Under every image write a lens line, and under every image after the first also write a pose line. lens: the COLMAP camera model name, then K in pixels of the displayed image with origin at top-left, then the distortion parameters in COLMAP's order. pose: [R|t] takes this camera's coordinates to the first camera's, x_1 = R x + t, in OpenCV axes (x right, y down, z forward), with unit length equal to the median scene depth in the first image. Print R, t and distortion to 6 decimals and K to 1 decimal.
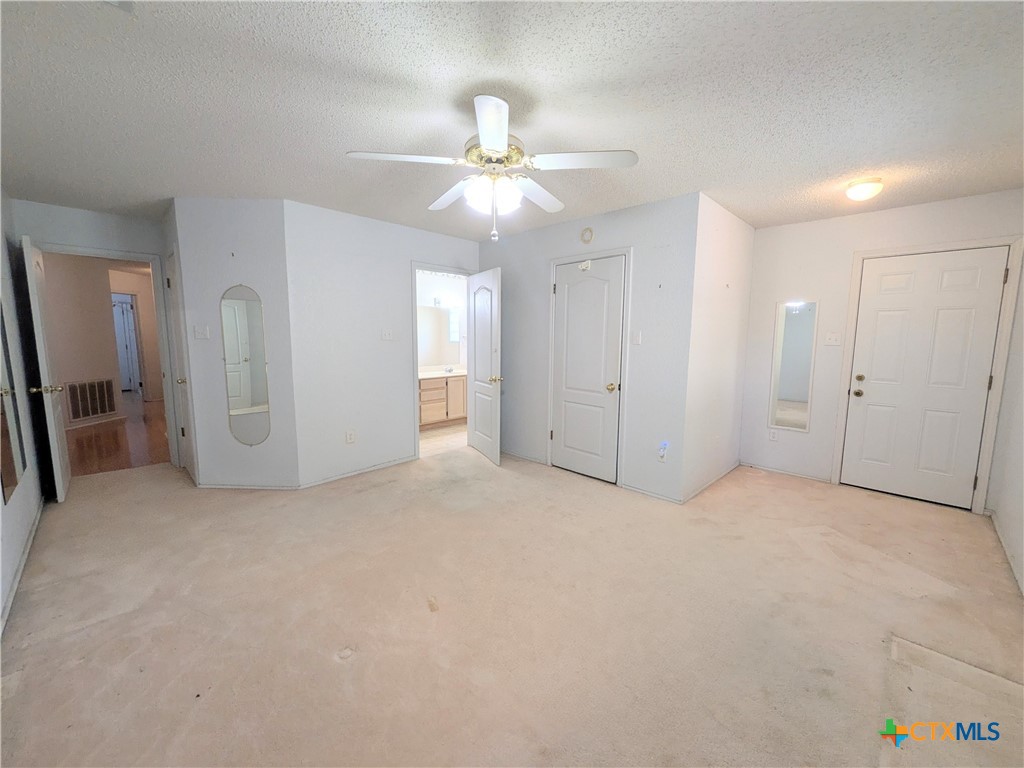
lens RADIAL K [[405.7, 0, 511.4], [0, 405.7, 383.5], [0, 0, 1]] dist [-0.000605, -0.000009]
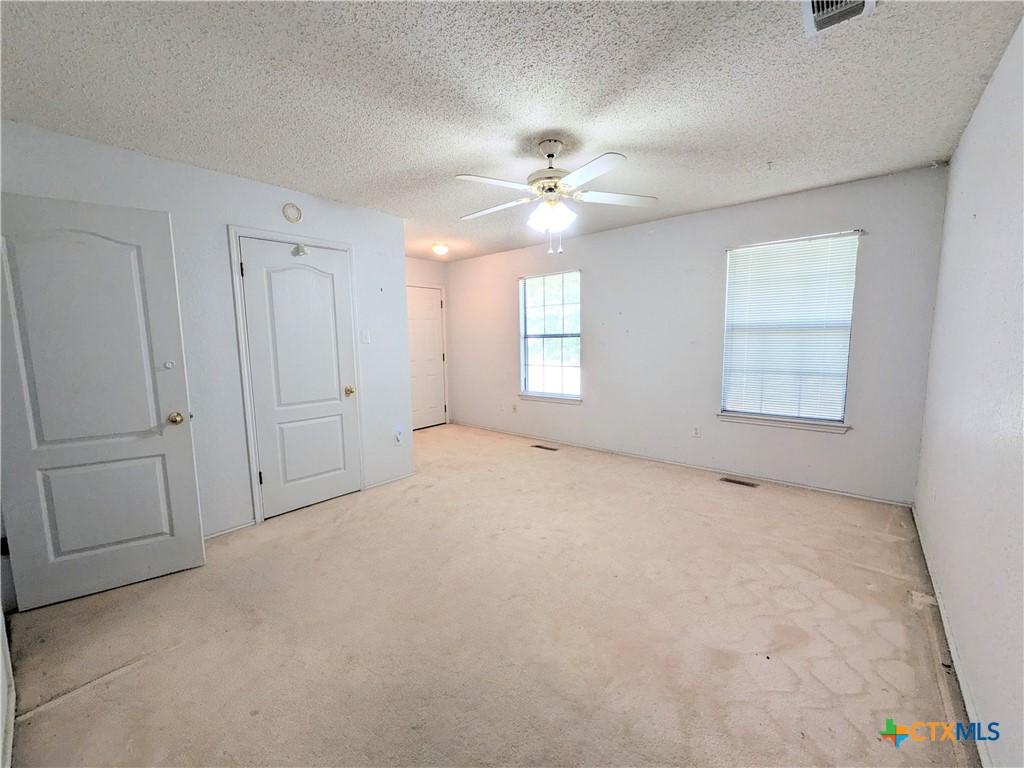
lens RADIAL K [[405.7, 0, 511.4], [0, 405.7, 383.5], [0, 0, 1]] dist [-0.000605, -0.000009]
pose [[-0.069621, -0.126105, 0.989571, -0.735791], [0.124812, 0.983082, 0.134059, -0.090036], [-0.989735, 0.132843, -0.052703, 0.705515]]
